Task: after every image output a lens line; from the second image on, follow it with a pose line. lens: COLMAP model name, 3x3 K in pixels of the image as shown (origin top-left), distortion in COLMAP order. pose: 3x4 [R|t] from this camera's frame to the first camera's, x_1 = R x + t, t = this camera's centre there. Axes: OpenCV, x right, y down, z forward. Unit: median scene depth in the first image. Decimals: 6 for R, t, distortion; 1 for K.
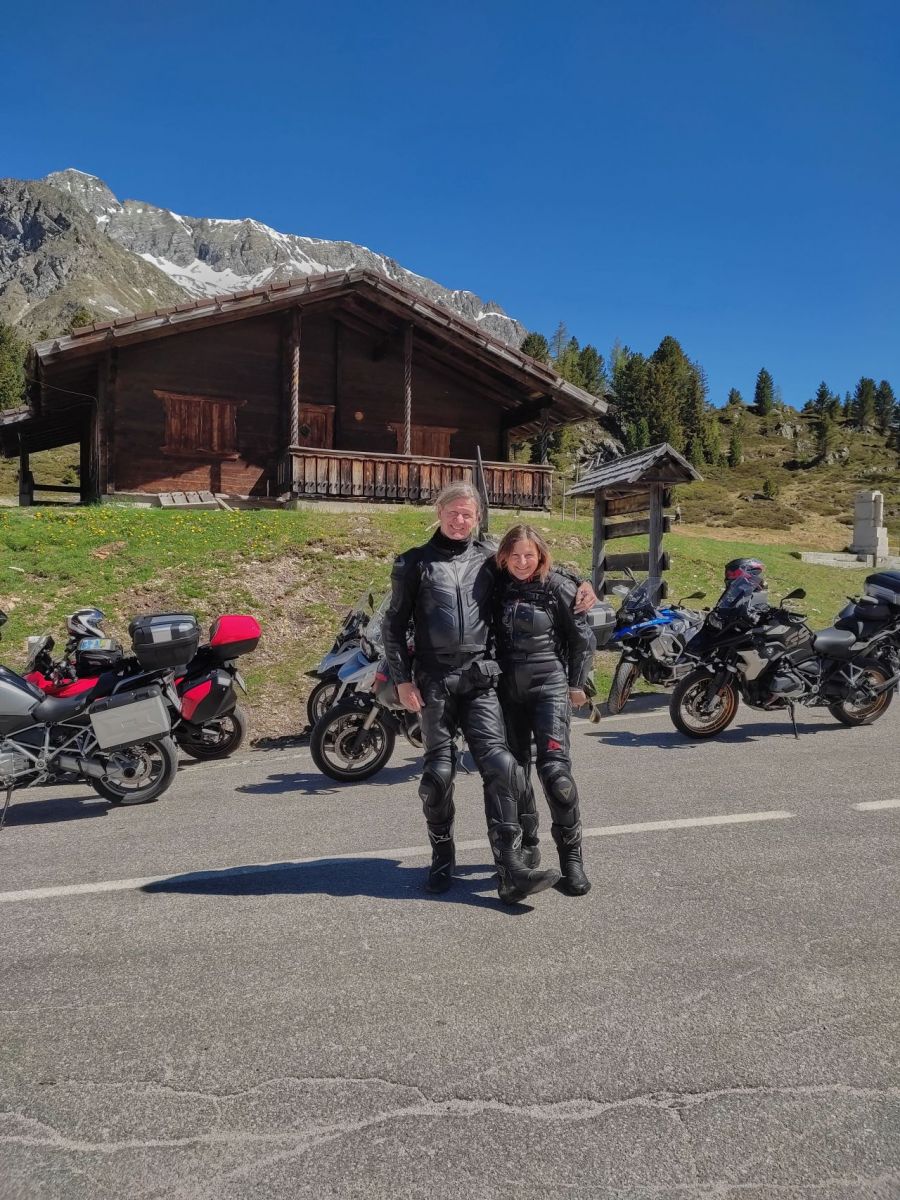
lens RADIAL K [[890.8, 0, 447.1], [0, 890.8, 604.2], [0, 0, 1]] dist [0.052636, -0.057083]
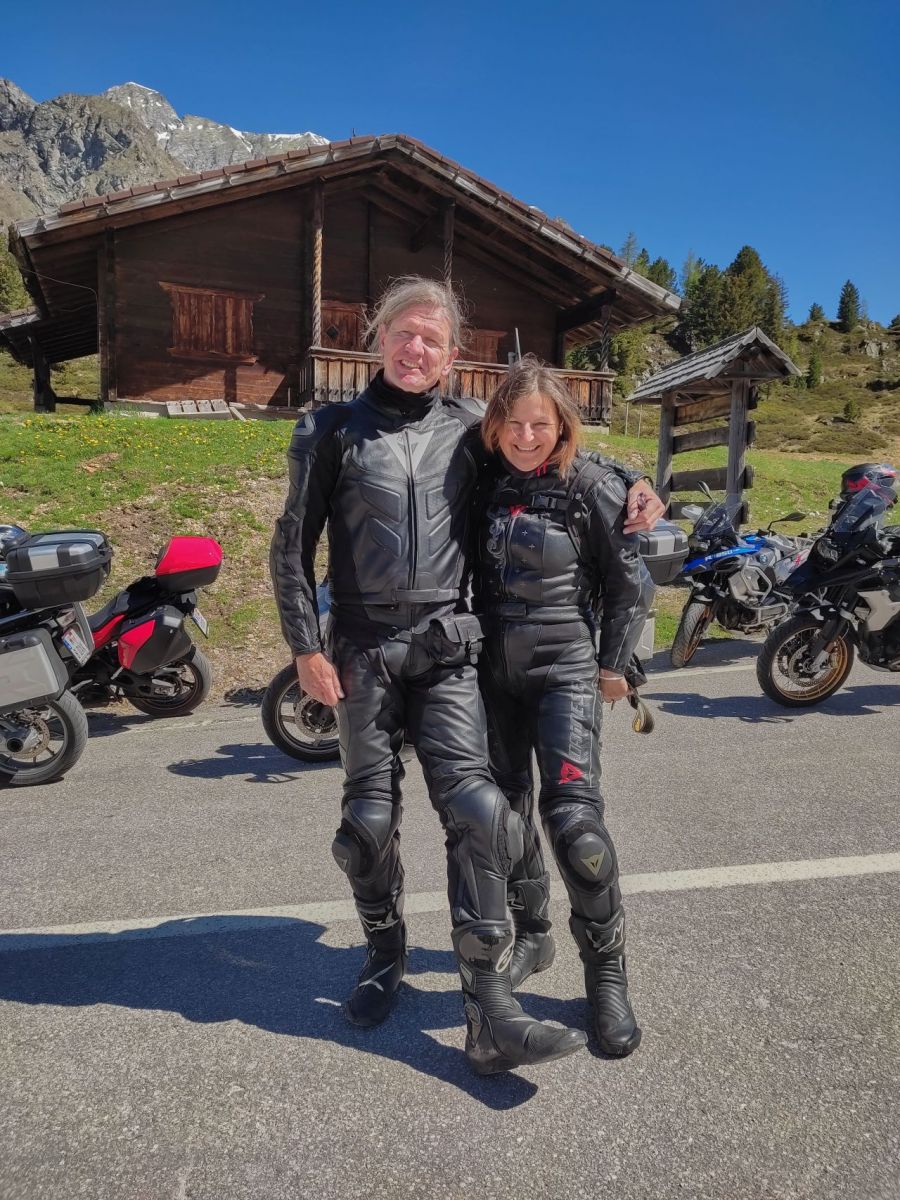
lens RADIAL K [[890.8, 0, 441.0], [0, 890.8, 611.3], [0, 0, 1]] dist [0.052636, -0.057083]
pose [[0.997374, 0.017093, -0.070379, 0.017803], [-0.010857, 0.996058, 0.088042, 0.003165], [0.071607, -0.087047, 0.993627, 0.113578]]
